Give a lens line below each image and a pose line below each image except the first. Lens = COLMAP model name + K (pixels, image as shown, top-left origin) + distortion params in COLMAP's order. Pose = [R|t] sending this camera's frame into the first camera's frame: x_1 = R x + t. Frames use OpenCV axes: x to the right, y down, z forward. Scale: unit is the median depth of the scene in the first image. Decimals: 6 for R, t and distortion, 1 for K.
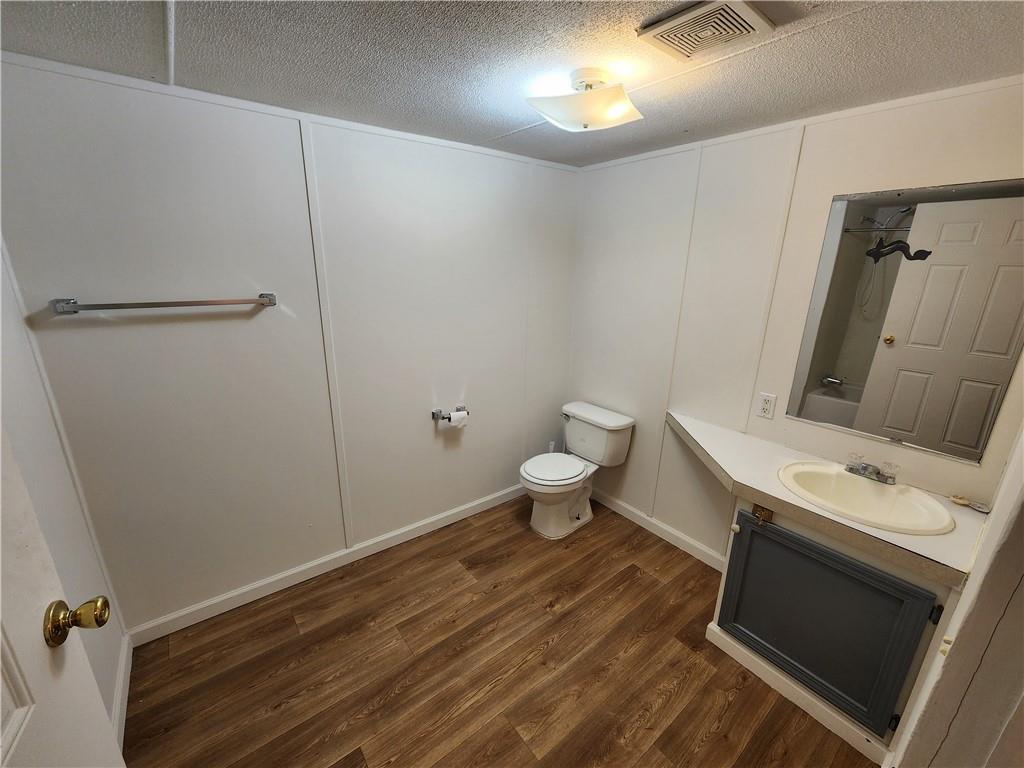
lens RADIAL K [[423.7, 0, 511.4], [0, 423.7, 390.5], [0, 0, 1]] dist [-0.002405, 0.002277]
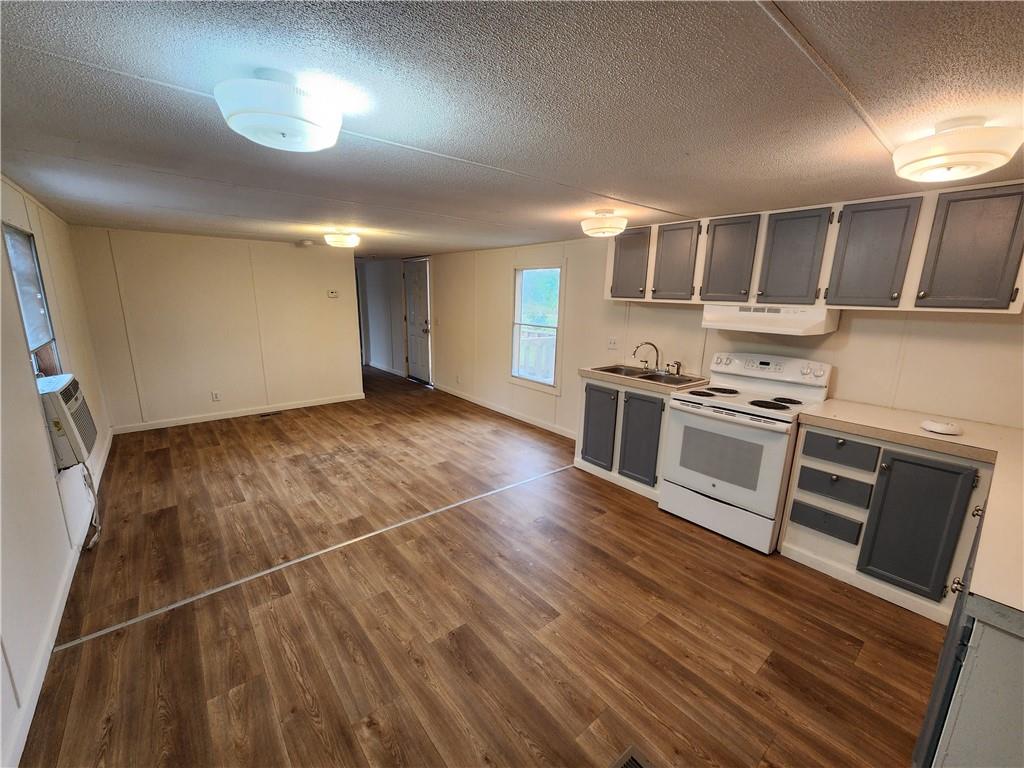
lens RADIAL K [[423.7, 0, 508.8], [0, 423.7, 385.5], [0, 0, 1]] dist [-0.002405, 0.002277]
pose [[0.024045, 0.194358, -0.980636, 1.983948], [-0.305308, 0.935484, 0.177923, -0.349000], [0.951950, 0.295118, 0.081833, 1.326765]]
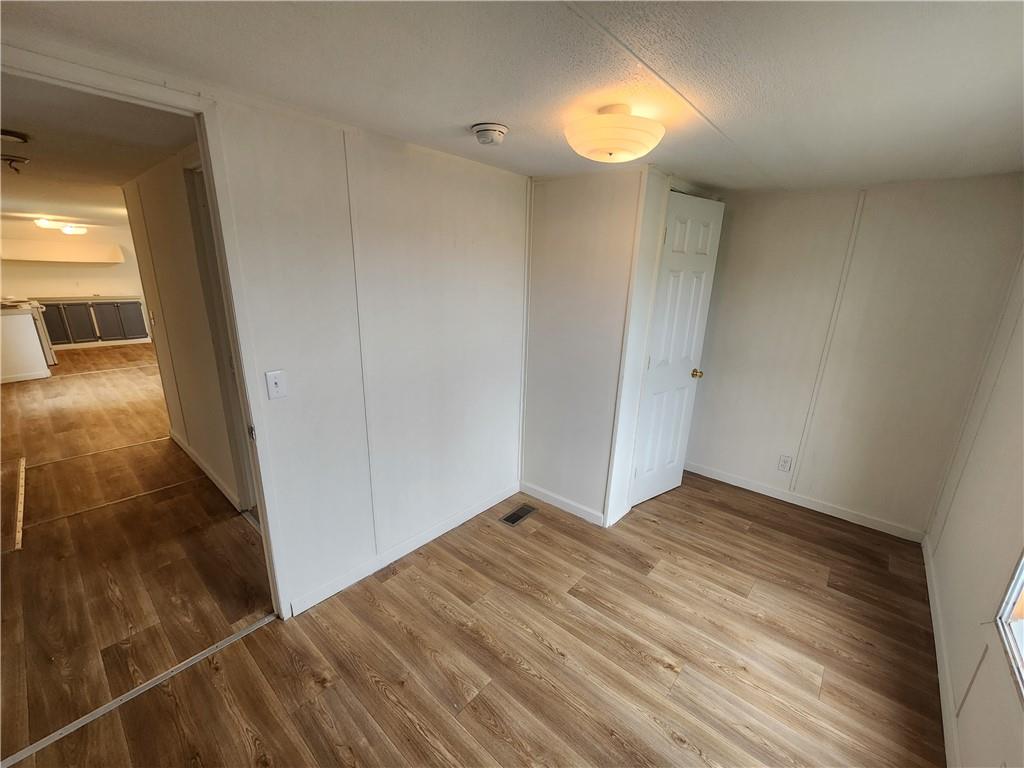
lens RADIAL K [[423.7, 0, 515.2], [0, 423.7, 389.1], [0, 0, 1]] dist [-0.002405, 0.002277]
pose [[-0.188512, -0.286699, 0.939291, -1.246650], [0.252664, 0.910084, 0.328493, -0.297562], [-0.949012, 0.299249, -0.099123, 0.896710]]
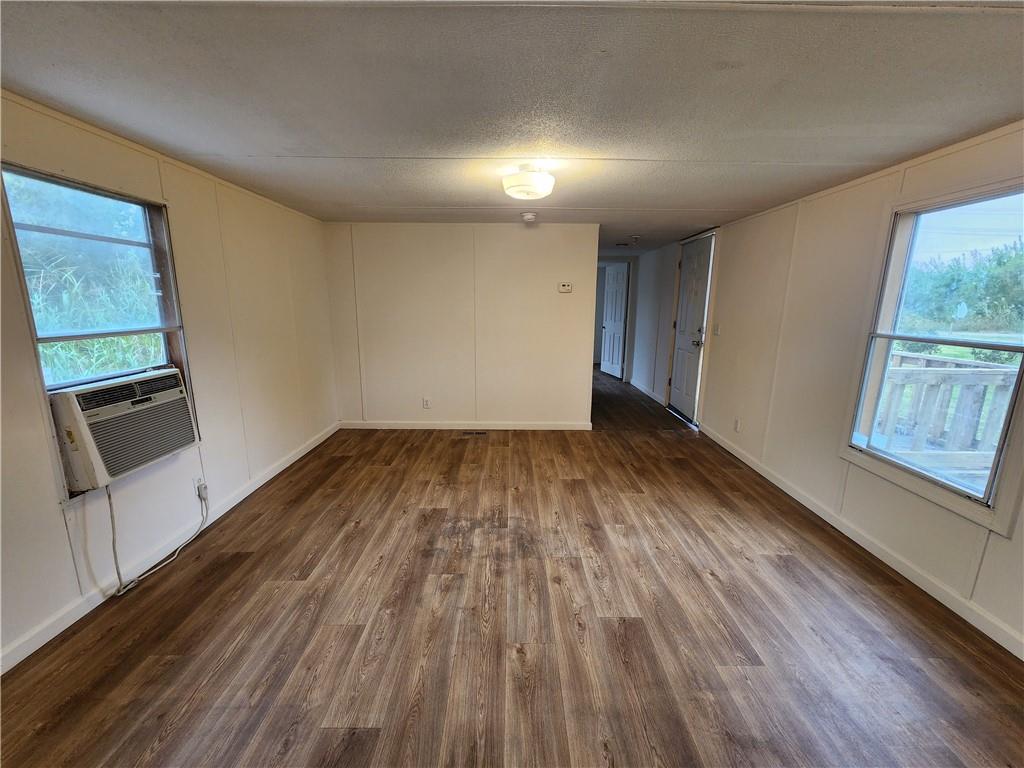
lens RADIAL K [[423.7, 0, 510.8], [0, 423.7, 390.4], [0, 0, 1]] dist [-0.002405, 0.002277]
pose [[-0.618858, 0.138903, -0.773124, 0.776353], [-0.245338, 0.900822, 0.358230, -0.280436], [0.746207, 0.411370, -0.523403, 1.392303]]
